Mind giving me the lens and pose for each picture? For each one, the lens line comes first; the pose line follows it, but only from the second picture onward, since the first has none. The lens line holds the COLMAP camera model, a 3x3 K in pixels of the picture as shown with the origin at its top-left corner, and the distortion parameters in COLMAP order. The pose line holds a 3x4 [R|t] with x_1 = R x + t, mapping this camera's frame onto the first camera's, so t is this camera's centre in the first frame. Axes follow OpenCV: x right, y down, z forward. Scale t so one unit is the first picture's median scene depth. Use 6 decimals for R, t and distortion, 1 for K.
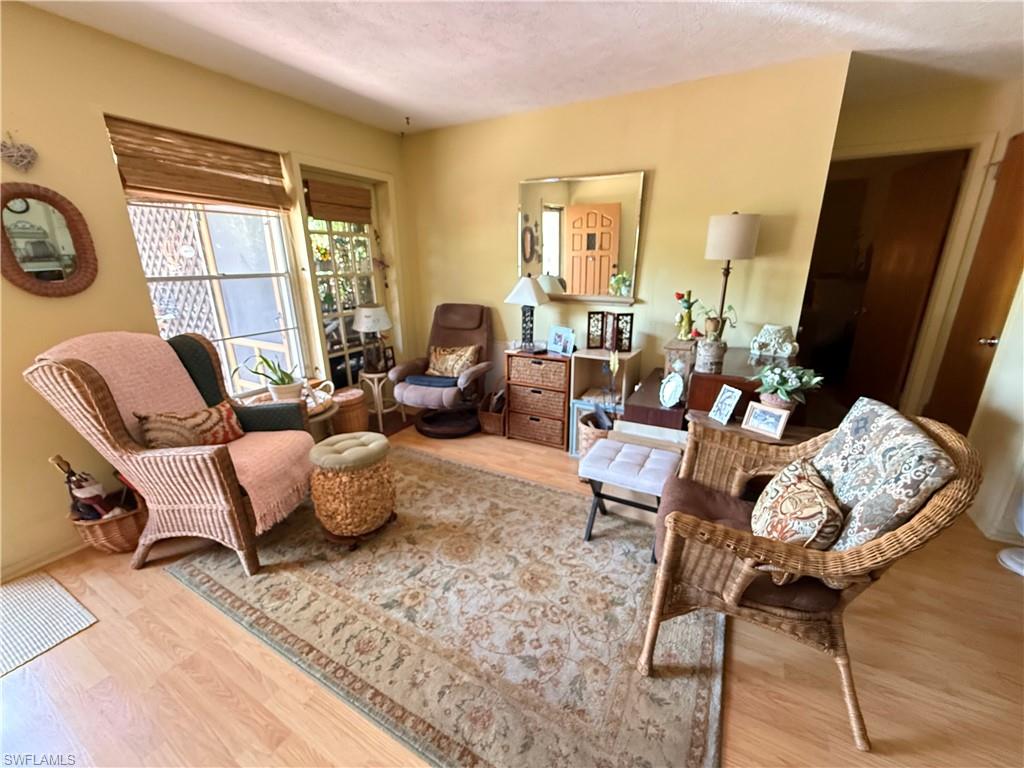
lens RADIAL K [[406.4, 0, 512.0], [0, 406.4, 384.0], [0, 0, 1]] dist [0.000438, 0.000205]
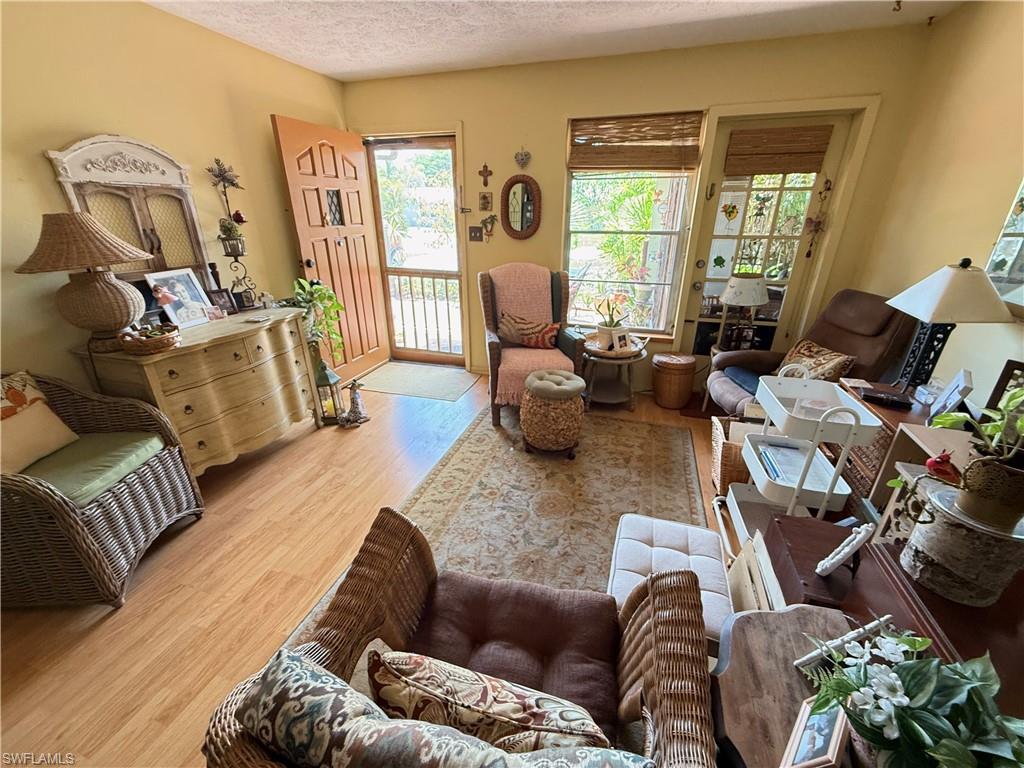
lens RADIAL K [[406.4, 0, 512.0], [0, 406.4, 384.0], [0, 0, 1]] dist [0.000438, 0.000205]
pose [[0.207453, 0.393221, -0.895735, 0.521806], [-0.285756, 0.900076, 0.328946, -0.156909], [0.935578, 0.187721, 0.299089, 0.391982]]
